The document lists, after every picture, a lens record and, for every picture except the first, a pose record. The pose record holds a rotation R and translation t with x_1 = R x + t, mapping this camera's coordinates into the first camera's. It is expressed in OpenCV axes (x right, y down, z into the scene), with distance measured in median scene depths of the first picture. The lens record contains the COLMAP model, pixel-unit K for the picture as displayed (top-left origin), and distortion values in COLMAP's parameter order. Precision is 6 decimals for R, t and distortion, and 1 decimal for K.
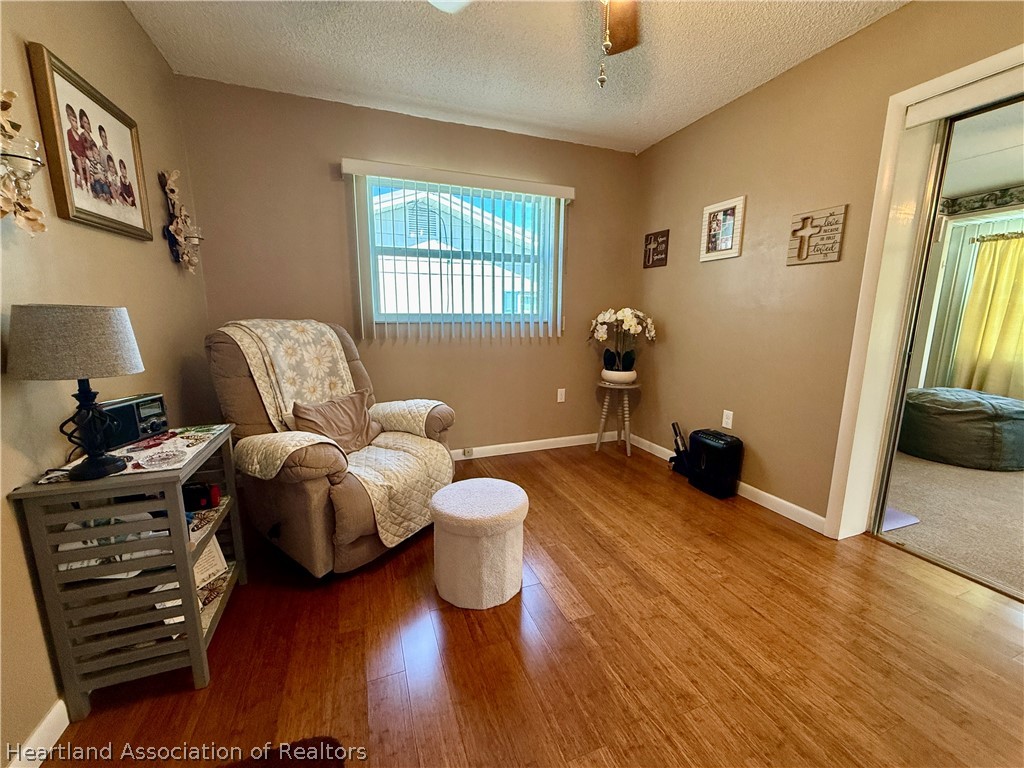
lens RADIAL K [[408.8, 0, 510.4], [0, 408.8, 385.3], [0, 0, 1]] dist [0.001774, -0.000435]
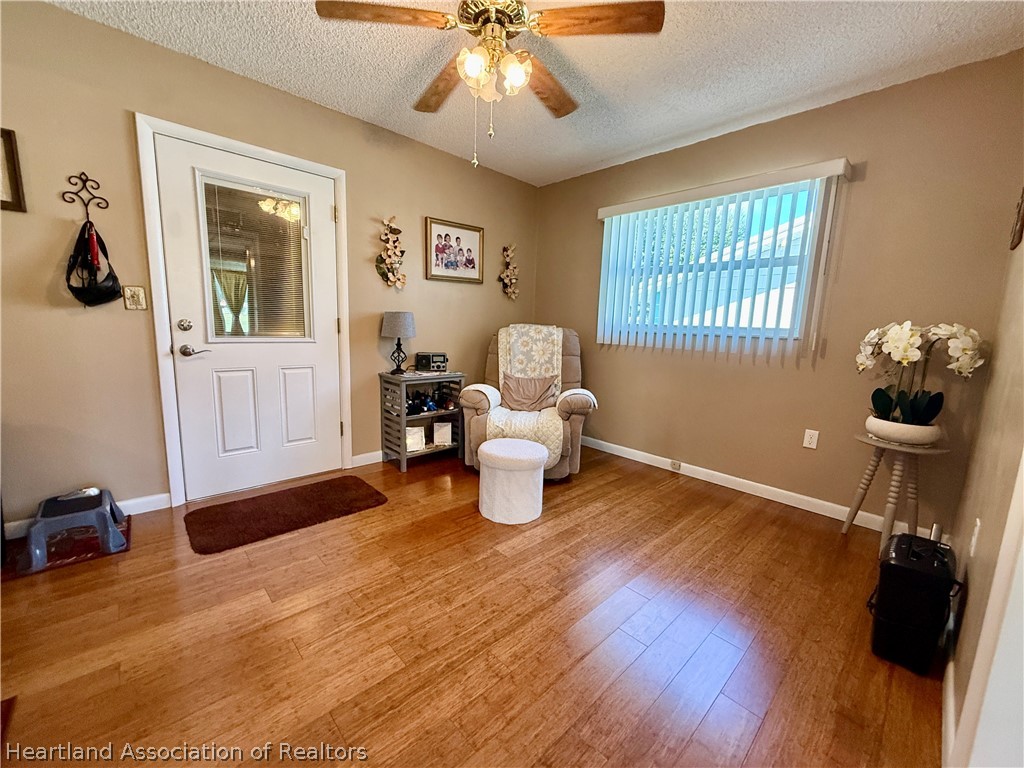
lens RADIAL K [[408.8, 0, 510.4], [0, 408.8, 385.3], [0, 0, 1]] dist [0.001774, -0.000435]
pose [[0.383923, 0.147214, -0.911554, 0.874321], [-0.195341, 0.977814, 0.075642, -0.030177], [0.902466, 0.149023, 0.404162, 0.298280]]
